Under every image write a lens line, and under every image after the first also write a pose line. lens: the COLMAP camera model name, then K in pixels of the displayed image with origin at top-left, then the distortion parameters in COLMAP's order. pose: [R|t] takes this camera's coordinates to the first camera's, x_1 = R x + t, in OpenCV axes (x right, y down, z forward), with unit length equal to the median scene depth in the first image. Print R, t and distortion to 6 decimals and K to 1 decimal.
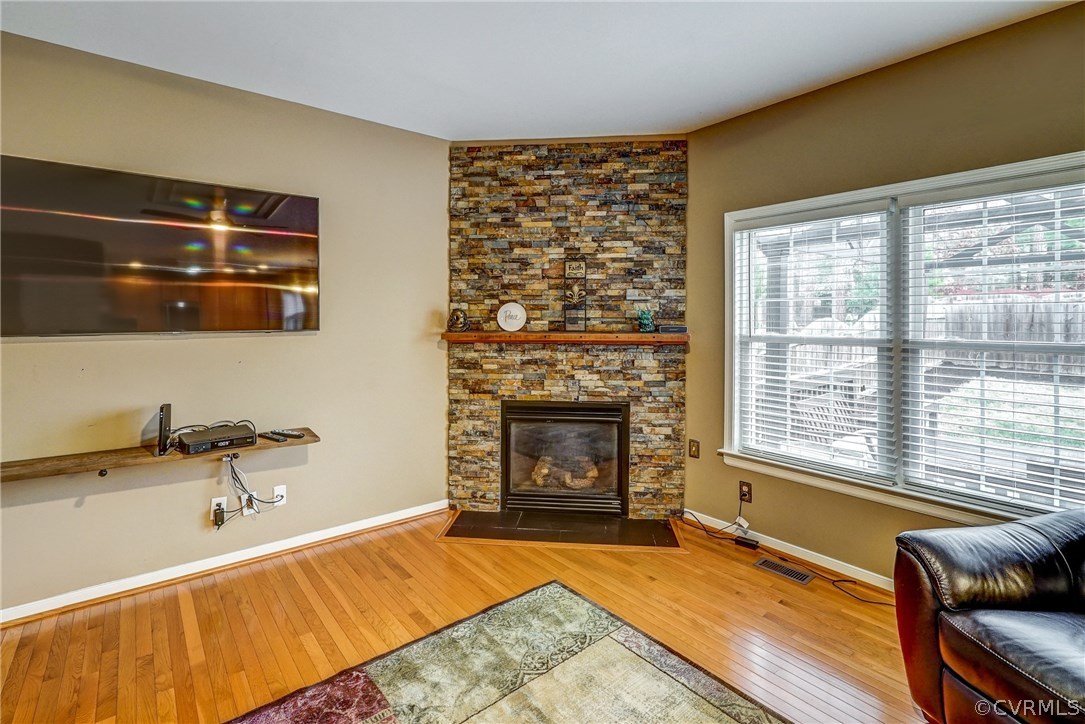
lens RADIAL K [[505.0, 0, 532.0], [0, 505.0, 315.5], [0, 0, 1]] dist [-0.000832, 0.000416]
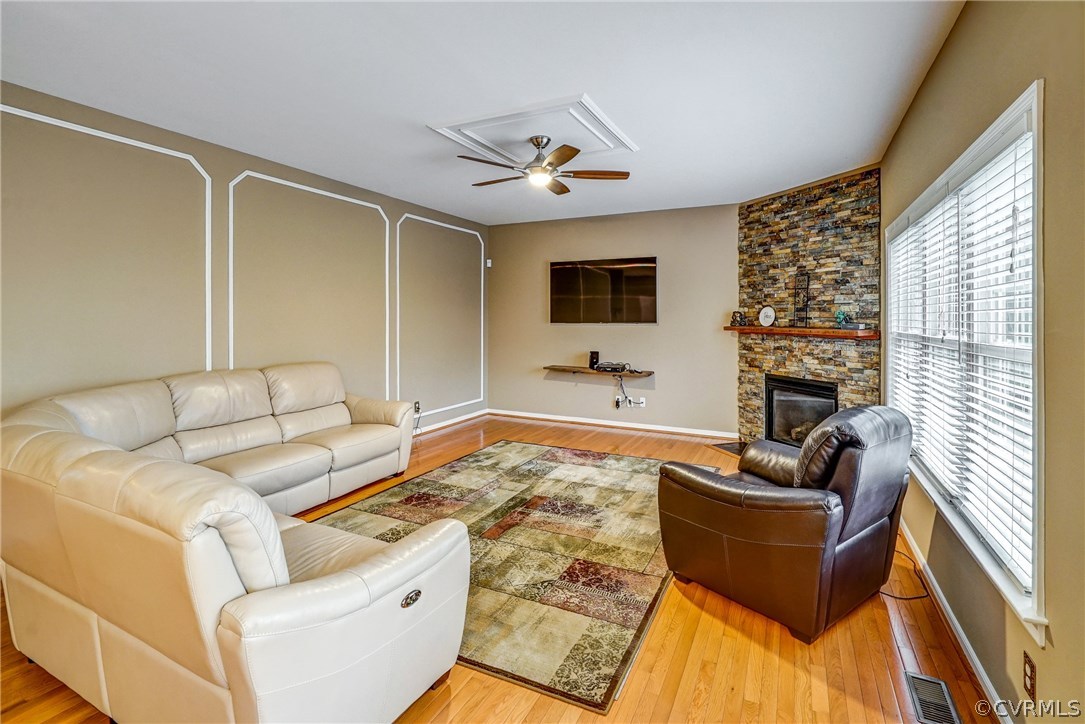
lens RADIAL K [[503.1, 0, 538.5], [0, 503.1, 317.4], [0, 0, 1]] dist [0.000407, 0.000039]
pose [[0.418724, 0.001602, -0.908112, 1.018553], [0.003526, 0.999988, 0.003390, -0.002230], [0.908107, -0.004622, 0.418714, -0.218240]]
